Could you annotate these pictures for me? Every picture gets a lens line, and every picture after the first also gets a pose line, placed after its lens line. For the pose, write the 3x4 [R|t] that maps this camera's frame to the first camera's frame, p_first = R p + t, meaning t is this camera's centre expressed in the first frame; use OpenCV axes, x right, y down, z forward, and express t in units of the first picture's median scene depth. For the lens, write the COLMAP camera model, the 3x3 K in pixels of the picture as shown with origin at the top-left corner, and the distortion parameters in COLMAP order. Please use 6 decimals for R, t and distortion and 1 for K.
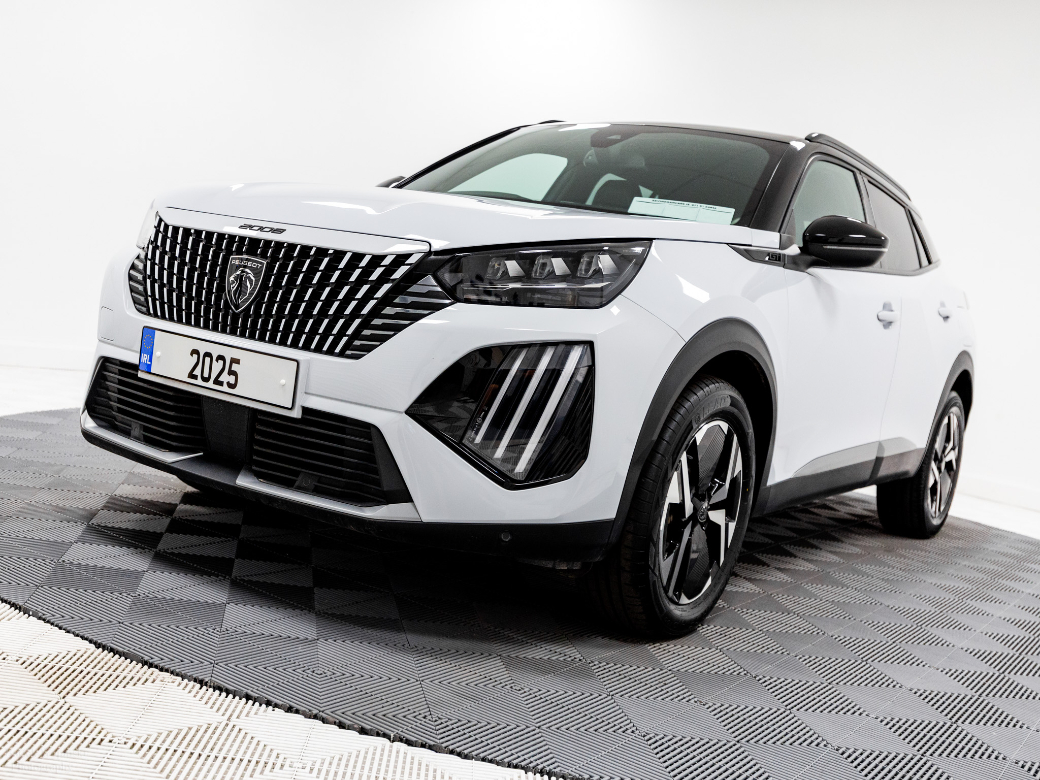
lens RADIAL K [[1074.4, 0, 520.0], [0, 1074.4, 390.0], [0, 0, 1]] dist [-0.001660, 0.013233]
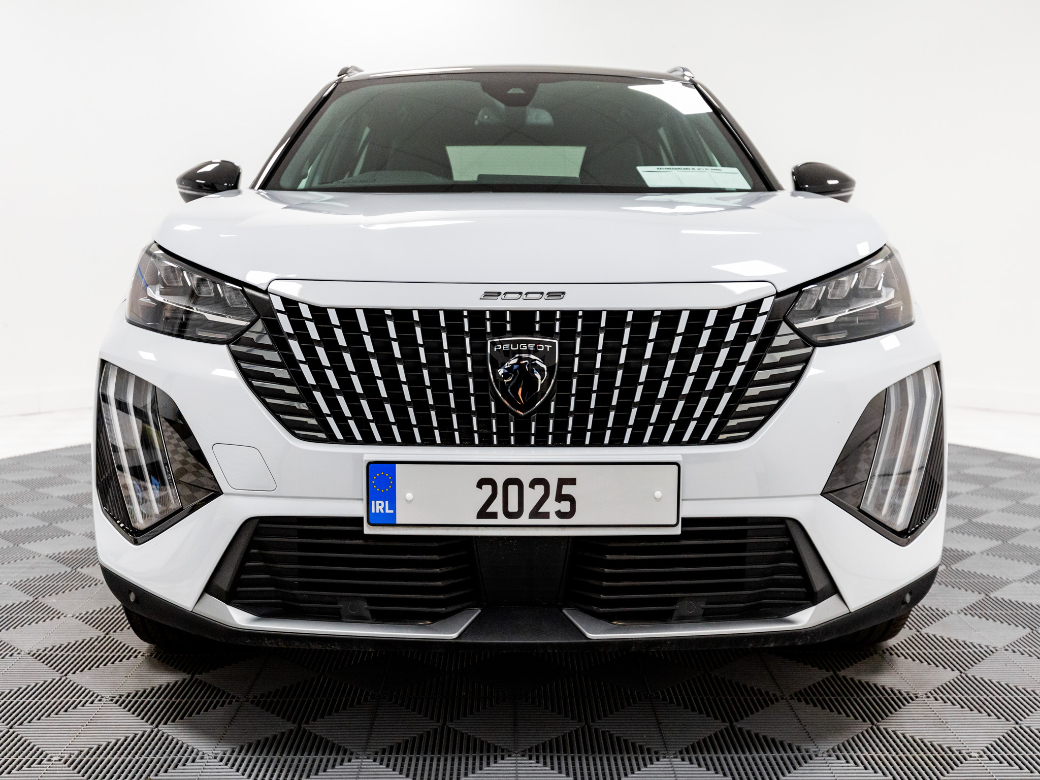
lens RADIAL K [[1091.3, 0, 520.0], [0, 1091.3, 390.0], [0, 0, 1]] dist [-0.003700, 0.018262]
pose [[0.840596, -0.213524, 0.497801, -0.649220], [0.176357, 0.976836, 0.121199, -0.184271], [-0.512148, -0.014089, 0.858781, 0.371083]]
